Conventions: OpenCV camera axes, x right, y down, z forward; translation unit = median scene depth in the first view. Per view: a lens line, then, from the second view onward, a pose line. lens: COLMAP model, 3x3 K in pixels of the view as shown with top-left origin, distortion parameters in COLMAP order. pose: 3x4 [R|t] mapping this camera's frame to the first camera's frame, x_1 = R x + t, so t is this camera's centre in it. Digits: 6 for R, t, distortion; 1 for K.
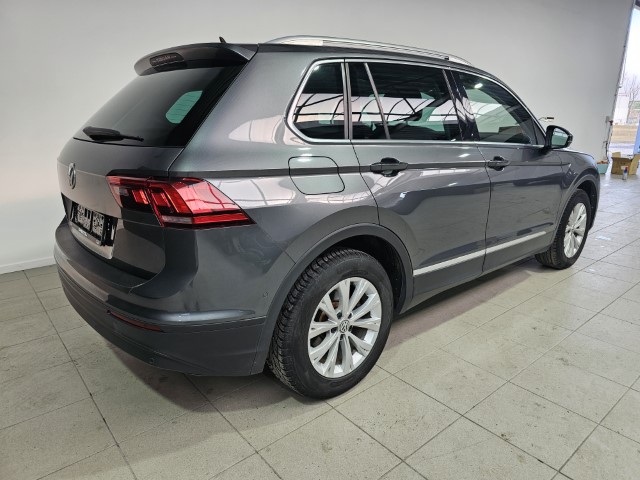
lens RADIAL K [[432.4, 0, 320.0], [0, 432.4, 240.0], [0, 0, 1]] dist [0.081617, -0.096909]
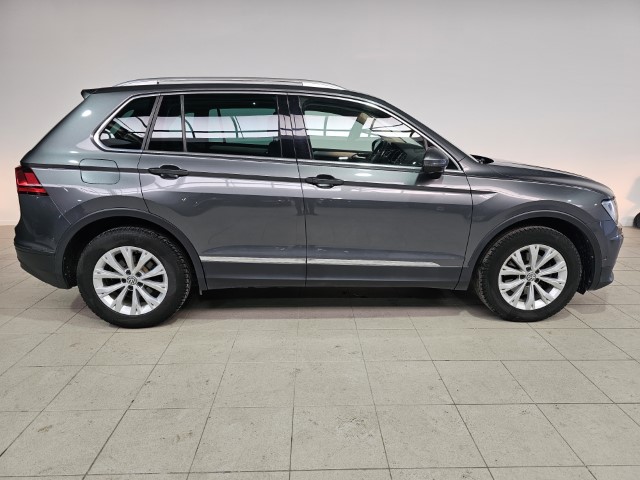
lens RADIAL K [[432.4, 0, 320.0], [0, 432.4, 240.0], [0, 0, 1]] dist [0.081617, -0.096909]
pose [[0.775134, 0.163228, -0.610347, 1.309959], [-0.175424, 0.983669, 0.040281, -0.091693], [0.606955, 0.075847, 0.791109, 0.217875]]
